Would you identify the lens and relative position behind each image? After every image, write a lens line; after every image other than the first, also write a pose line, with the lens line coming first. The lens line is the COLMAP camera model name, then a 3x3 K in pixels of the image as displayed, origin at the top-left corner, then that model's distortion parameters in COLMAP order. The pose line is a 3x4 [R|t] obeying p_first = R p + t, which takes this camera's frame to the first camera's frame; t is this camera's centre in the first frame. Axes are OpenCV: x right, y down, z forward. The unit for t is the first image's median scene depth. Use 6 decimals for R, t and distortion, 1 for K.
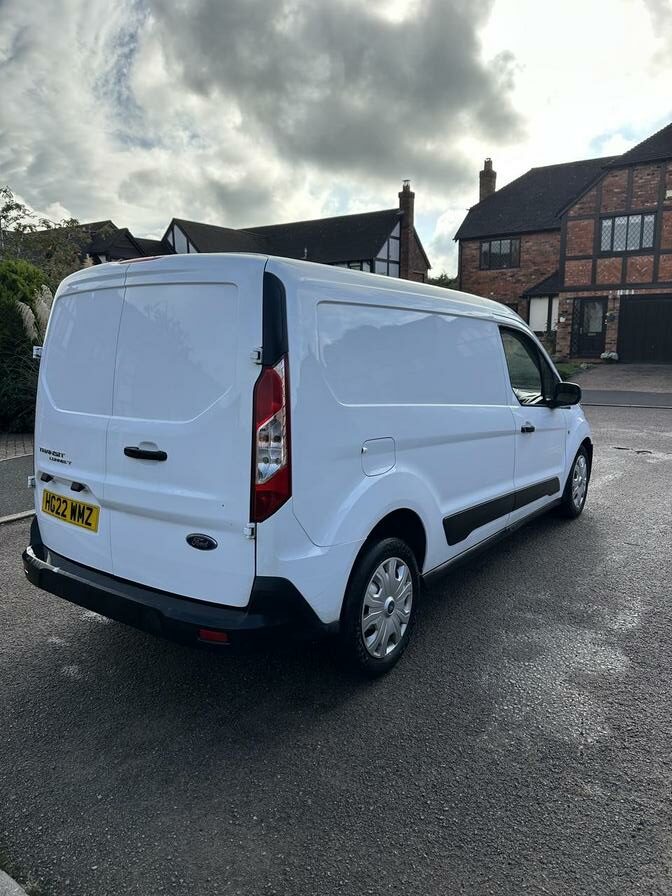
lens RADIAL K [[642.2, 0, 337.8], [0, 642.2, 455.2], [0, 0, 1]] dist [0.011884, -0.023112]
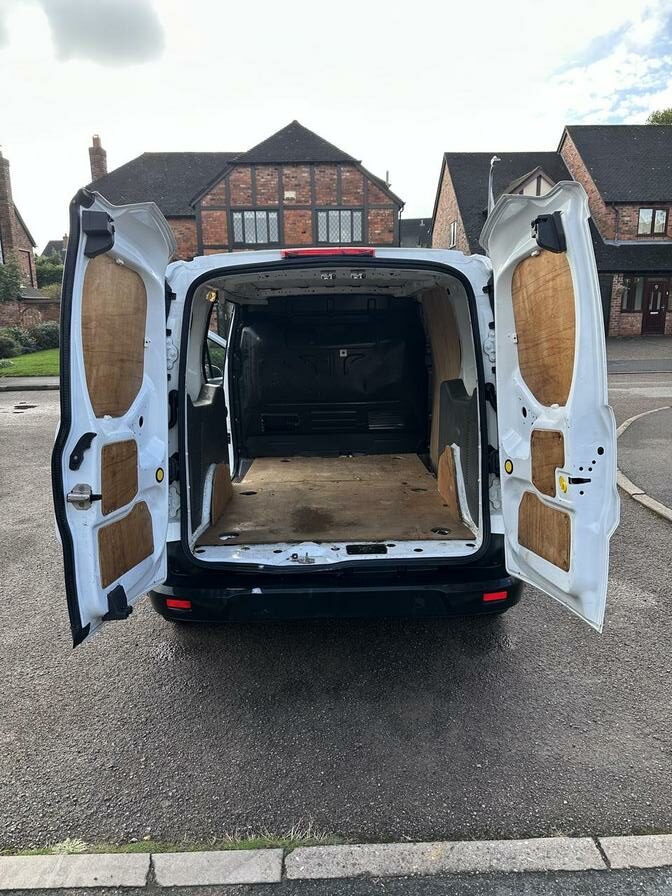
lens RADIAL K [[642.2, 0, 341.1], [0, 642.2, 451.6], [0, 0, 1]] dist [0.011884, -0.023112]
pose [[0.803738, -0.125829, 0.581526, -0.114097], [0.115013, 0.991804, 0.055643, -0.006933], [-0.583762, 0.022160, 0.811623, 0.026628]]
